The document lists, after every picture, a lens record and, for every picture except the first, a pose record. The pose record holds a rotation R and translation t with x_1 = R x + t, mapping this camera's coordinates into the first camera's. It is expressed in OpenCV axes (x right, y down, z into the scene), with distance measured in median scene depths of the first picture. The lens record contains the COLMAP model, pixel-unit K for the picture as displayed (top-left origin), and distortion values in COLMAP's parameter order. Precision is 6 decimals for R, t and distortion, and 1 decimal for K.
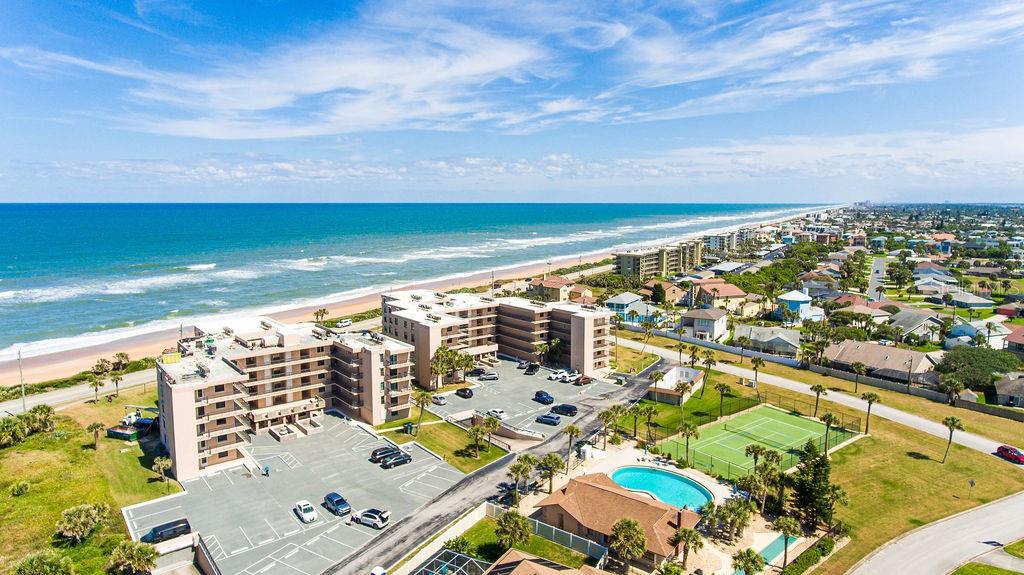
lens RADIAL K [[613.3, 0, 514.0], [0, 613.3, 302.5], [0, 0, 1]] dist [0.001576, 0.000645]
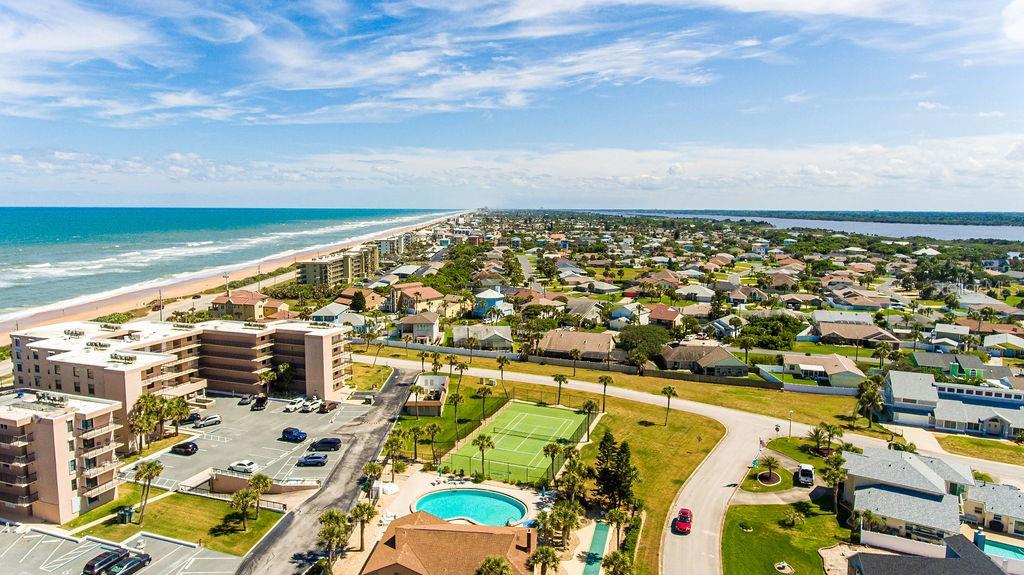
lens RADIAL K [[604.5, 0, 518.1], [0, 604.5, 289.1], [0, 0, 1]] dist [-0.000097, -0.001377]
pose [[0.840589, -0.067392, 0.537465, -0.070281], [0.081973, 0.996629, -0.003240, -0.010904], [-0.535435, 0.046781, 0.843280, 0.061399]]
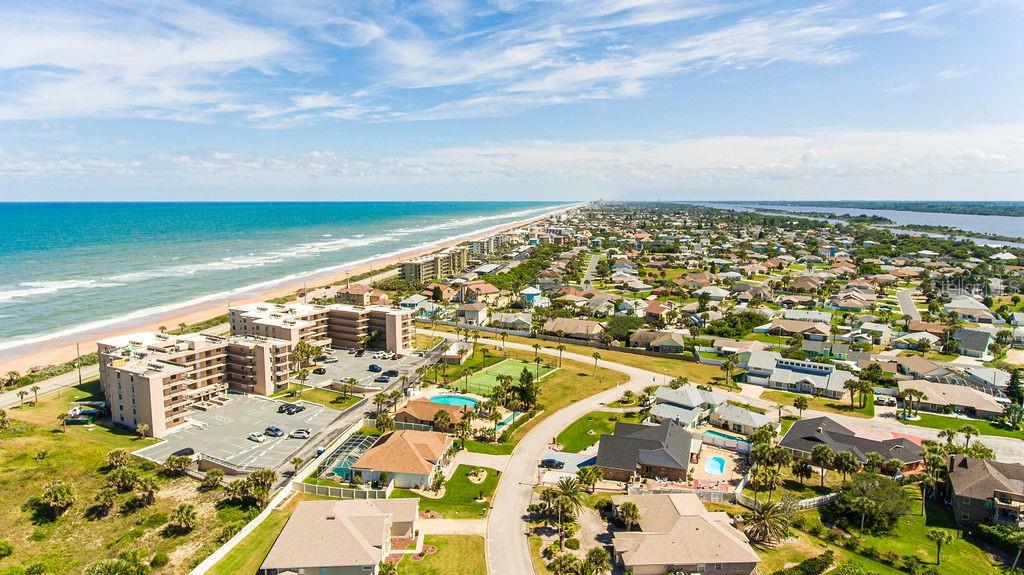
lens RADIAL K [[601.8, 0, 513.0], [0, 601.8, 326.5], [0, 0, 1]] dist [0.001210, -0.000208]
pose [[0.929940, -0.076837, 0.359594, -0.091008], [0.060307, 0.996552, 0.056982, -0.008522], [-0.362732, -0.031304, 0.931367, -0.294362]]
